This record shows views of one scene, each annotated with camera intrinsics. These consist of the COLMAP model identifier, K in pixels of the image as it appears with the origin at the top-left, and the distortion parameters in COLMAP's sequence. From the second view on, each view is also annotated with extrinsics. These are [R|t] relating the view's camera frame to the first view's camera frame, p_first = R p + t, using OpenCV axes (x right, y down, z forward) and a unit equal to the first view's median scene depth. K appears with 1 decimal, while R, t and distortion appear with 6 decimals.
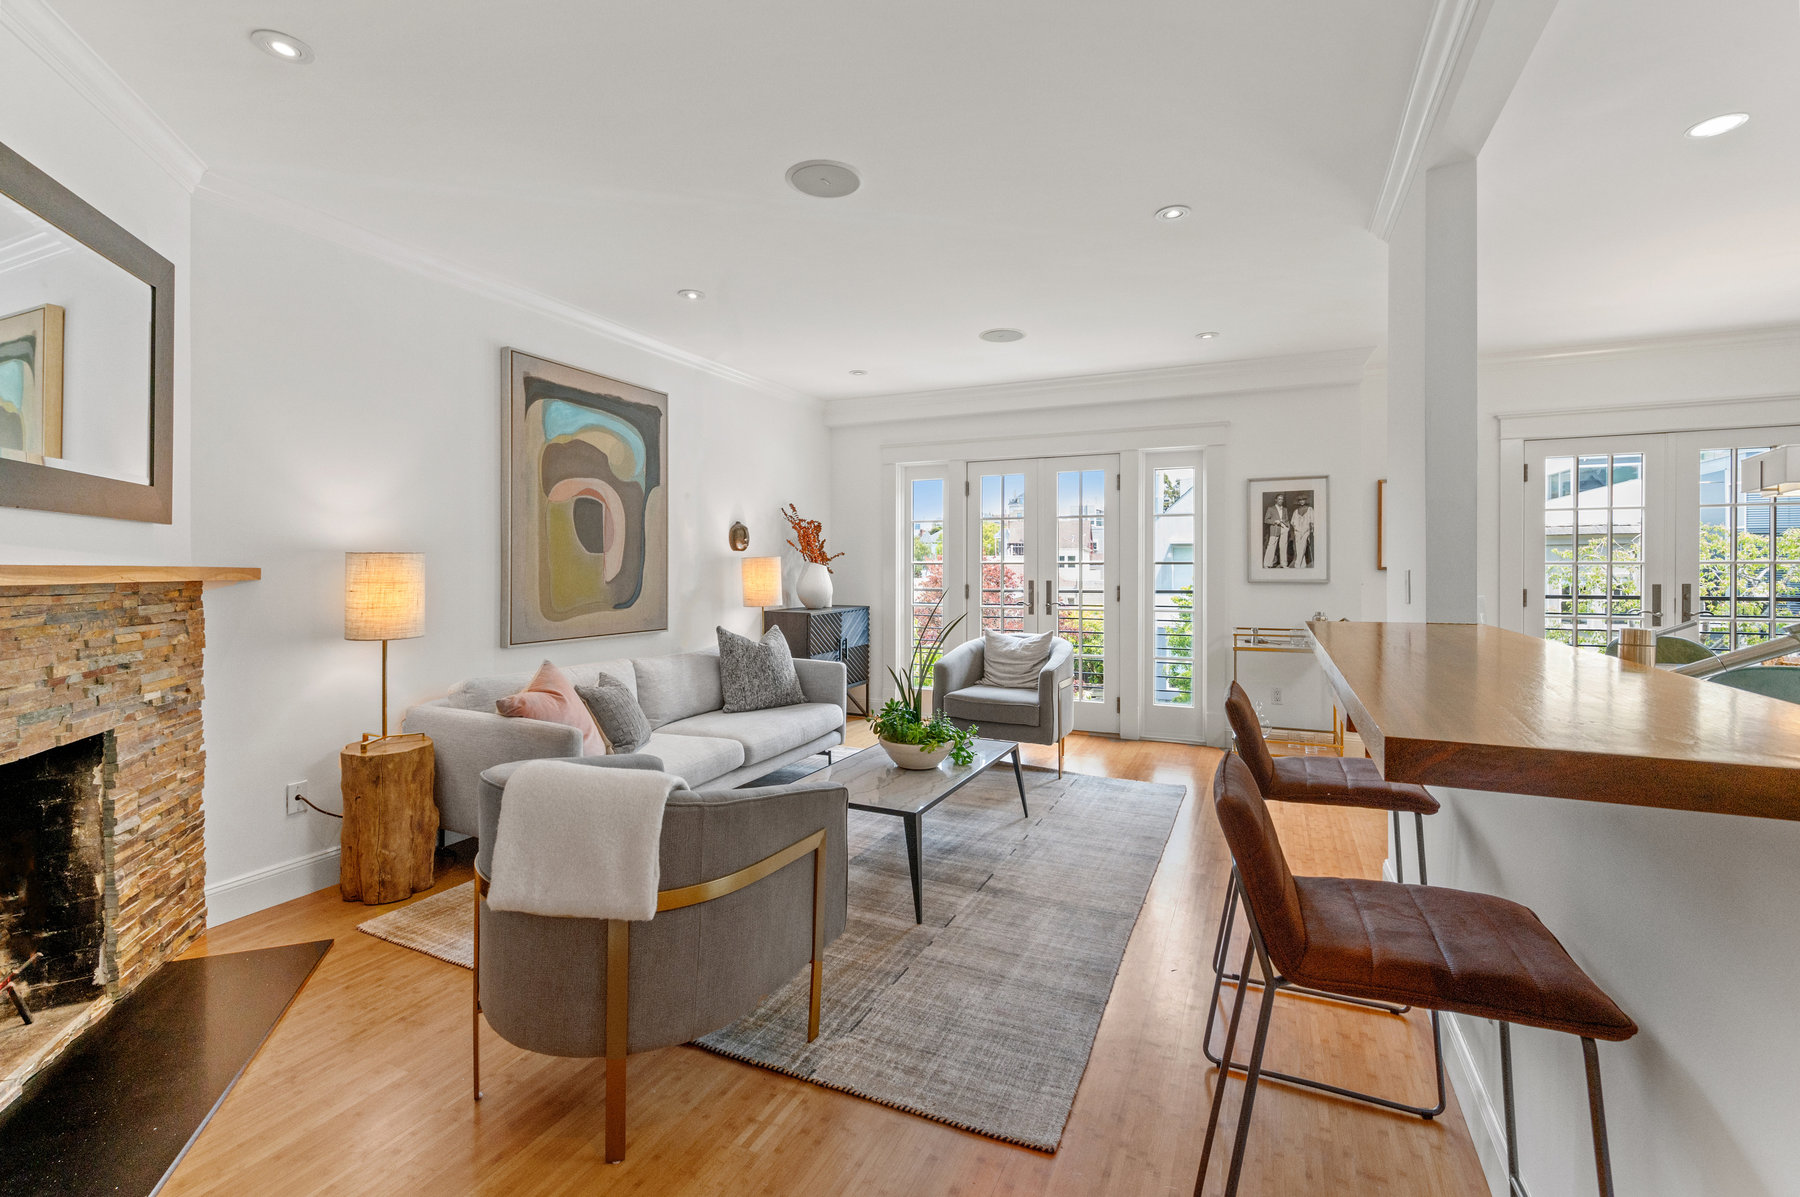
lens RADIAL K [[768.1, 0, 909.9], [0, 768.1, 559.2], [0, 0, 1]] dist [-0.004687, -0.000089]
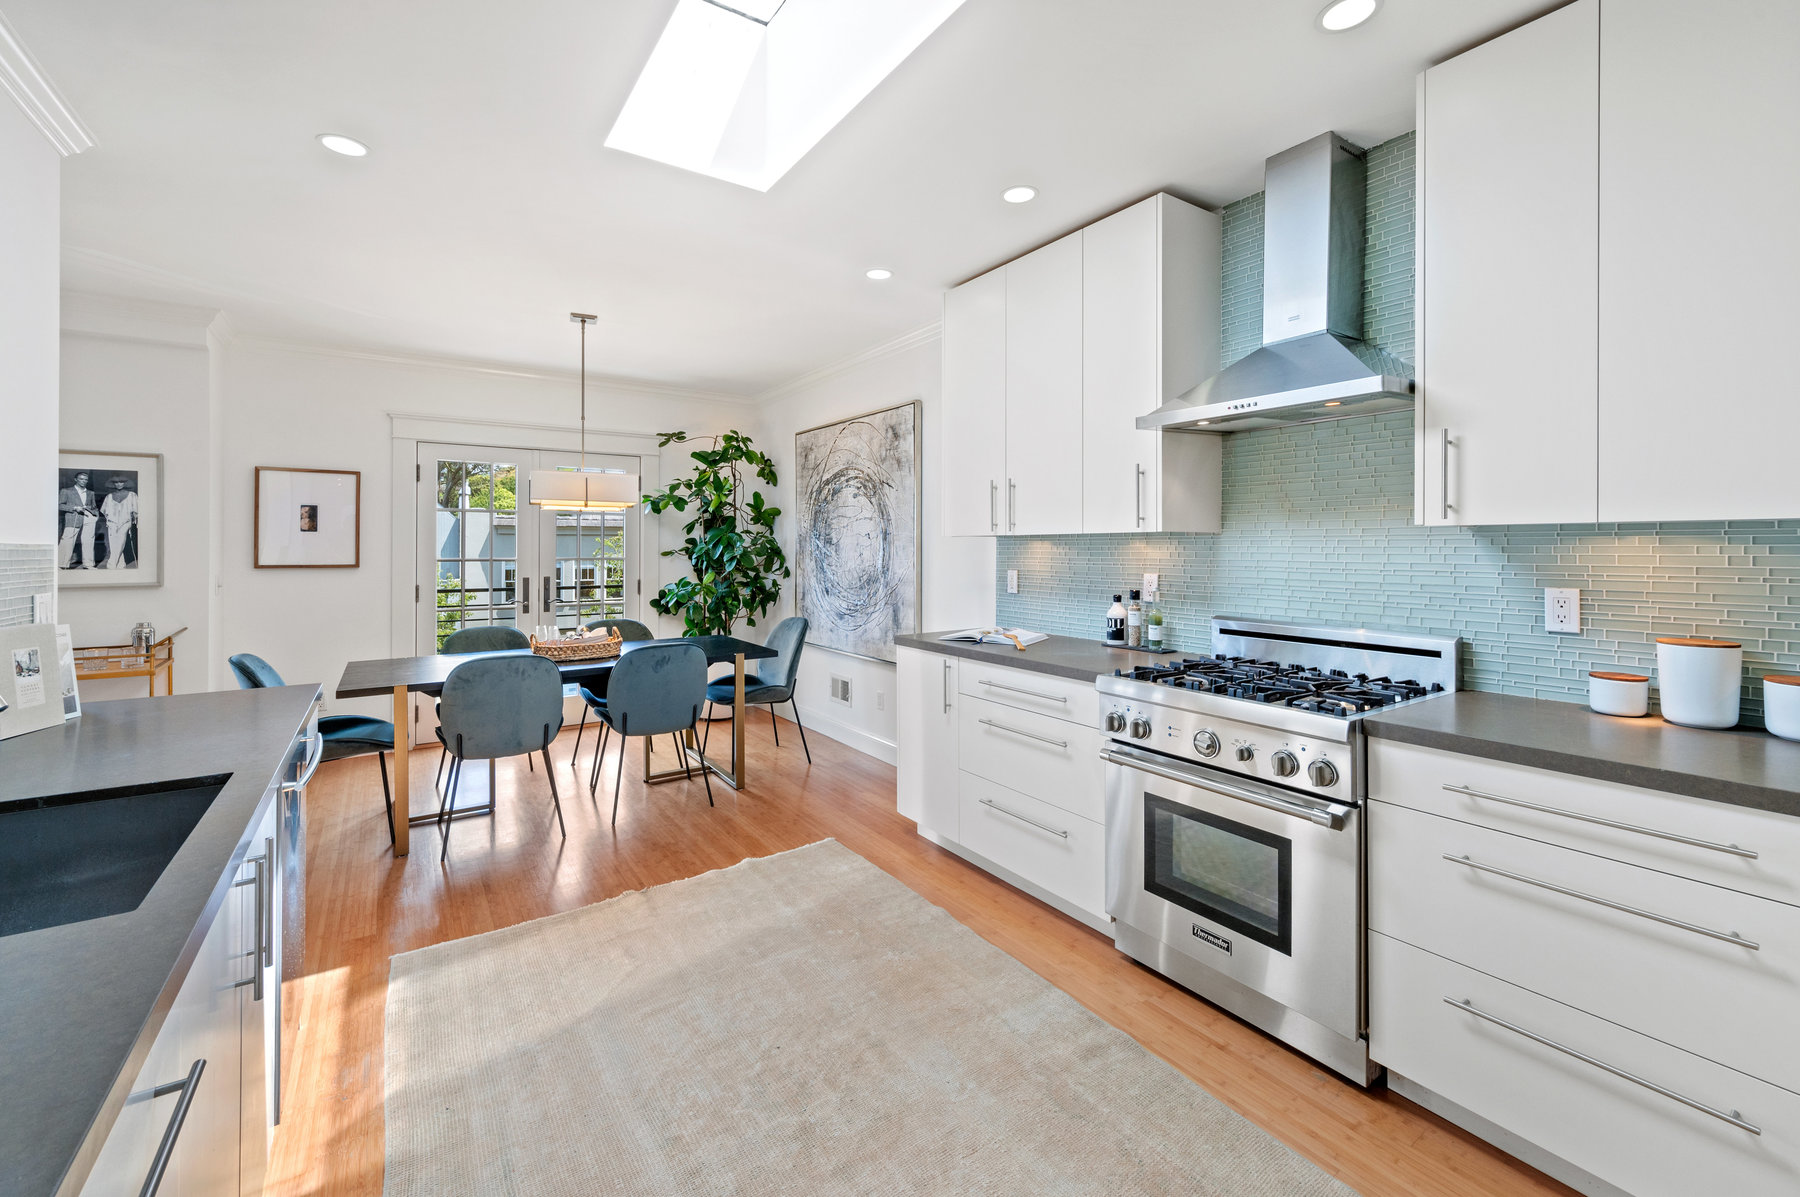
lens RADIAL K [[743.0, 0, 896.4], [0, 743.0, 545.0], [0, 0, 1]] dist [0.000427, 0.000846]
pose [[0.513900, 0.005752, 0.857831, 0.307782], [-0.008237, 0.999965, -0.001771, -0.020719], [-0.857811, -0.006156, 0.513929, -0.086441]]
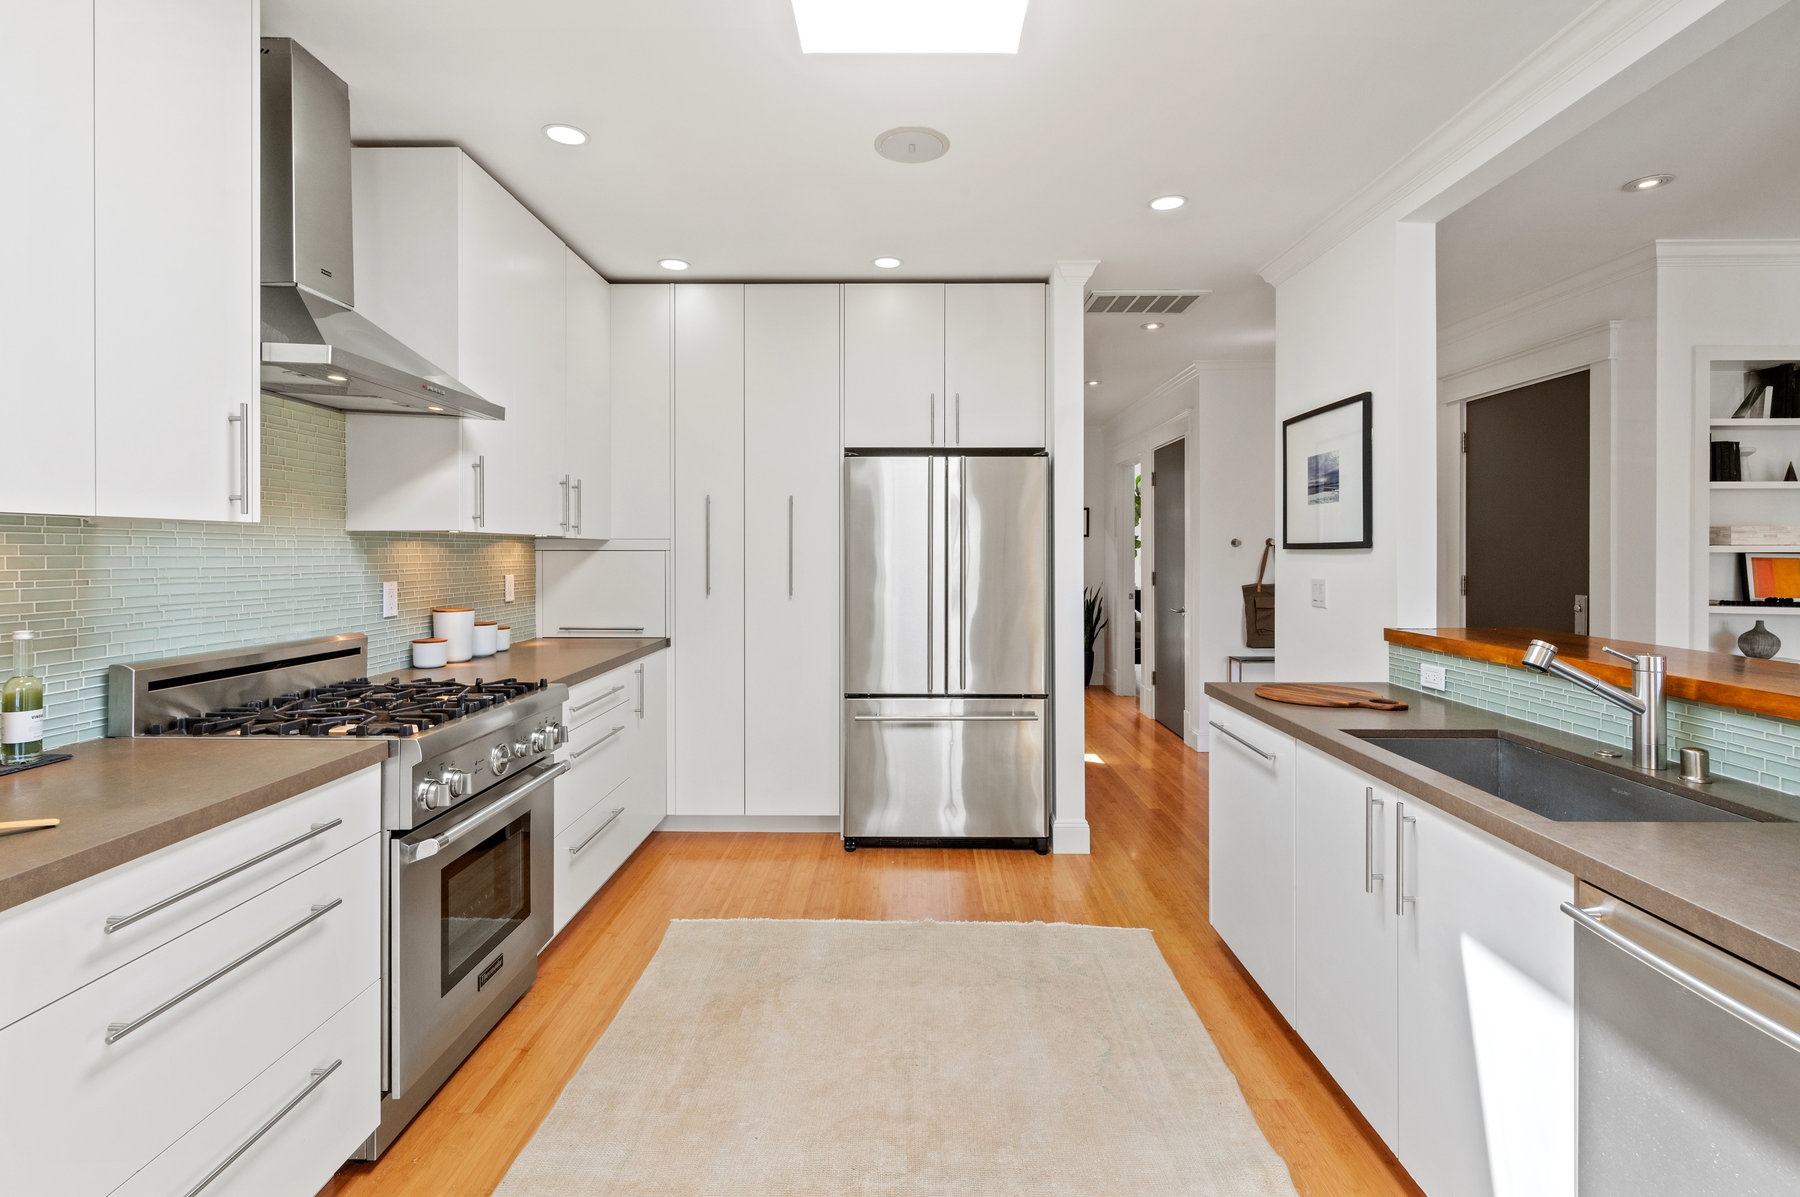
lens RADIAL K [[850.8, 0, 909.5], [0, 850.8, 556.0], [0, 0, 1]] dist [0.005517, -0.002561]
pose [[-0.907581, 0.004257, -0.419856, 0.798212], [0.004701, 0.999989, -0.000022, -0.016581], [0.419851, -0.001994, -0.907591, 0.536374]]
